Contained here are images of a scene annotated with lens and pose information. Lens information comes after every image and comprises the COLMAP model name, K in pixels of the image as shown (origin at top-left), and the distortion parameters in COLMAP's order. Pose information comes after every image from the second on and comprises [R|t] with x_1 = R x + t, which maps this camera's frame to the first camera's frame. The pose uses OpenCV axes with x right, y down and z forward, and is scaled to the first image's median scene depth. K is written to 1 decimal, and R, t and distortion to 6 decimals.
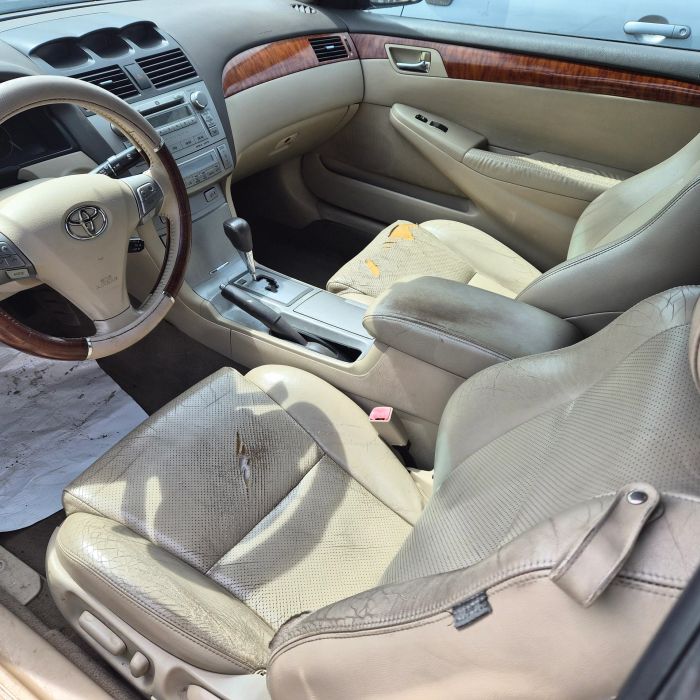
lens RADIAL K [[617.4, 0, 350.0], [0, 617.4, 350.0], [0, 0, 1]] dist [0.073941, -0.066068]
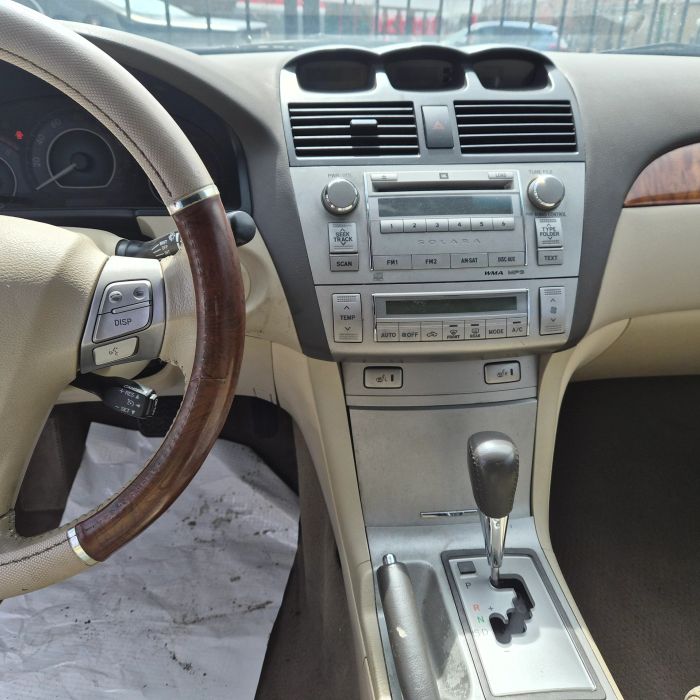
lens RADIAL K [[661.4, 0, 349.0], [0, 661.4, 340.0], [0, 0, 1]] dist [0.012398, 0.005805]
pose [[0.615204, 0.317018, -0.721819, 0.062870], [-0.474389, 0.880136, -0.017771, -0.195053], [0.629665, 0.353356, 0.691853, 0.528182]]
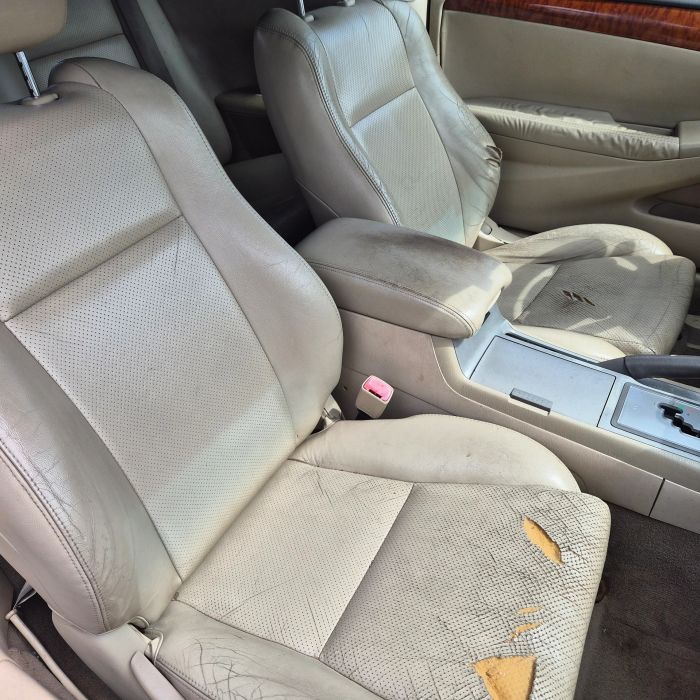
lens RADIAL K [[617.4, 0, 350.0], [0, 617.4, 350.0], [0, 0, 1]] dist [0.073941, -0.066068]
pose [[-0.998594, 0.022954, -0.047778, 0.235841], [-0.041667, 0.217231, 0.975231, -0.692246], [0.032764, 0.975850, -0.215969, 0.990117]]
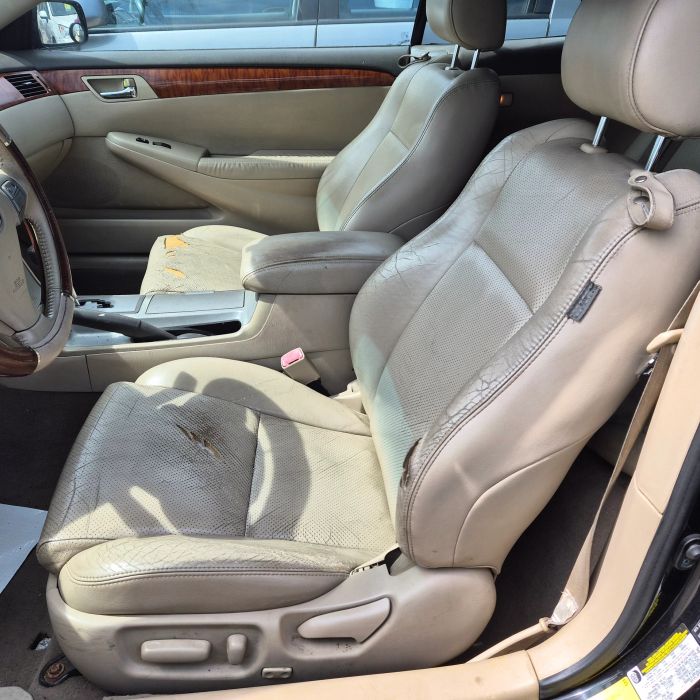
lens RADIAL K [[617.4, 0, 350.0], [0, 617.4, 350.0], [0, 0, 1]] dist [0.073941, -0.066068]
pose [[0.772687, -0.331424, 0.541399, -0.349390], [0.396822, 0.917885, -0.004451, 0.106129], [-0.495467, 0.218277, 0.840754, 0.031911]]
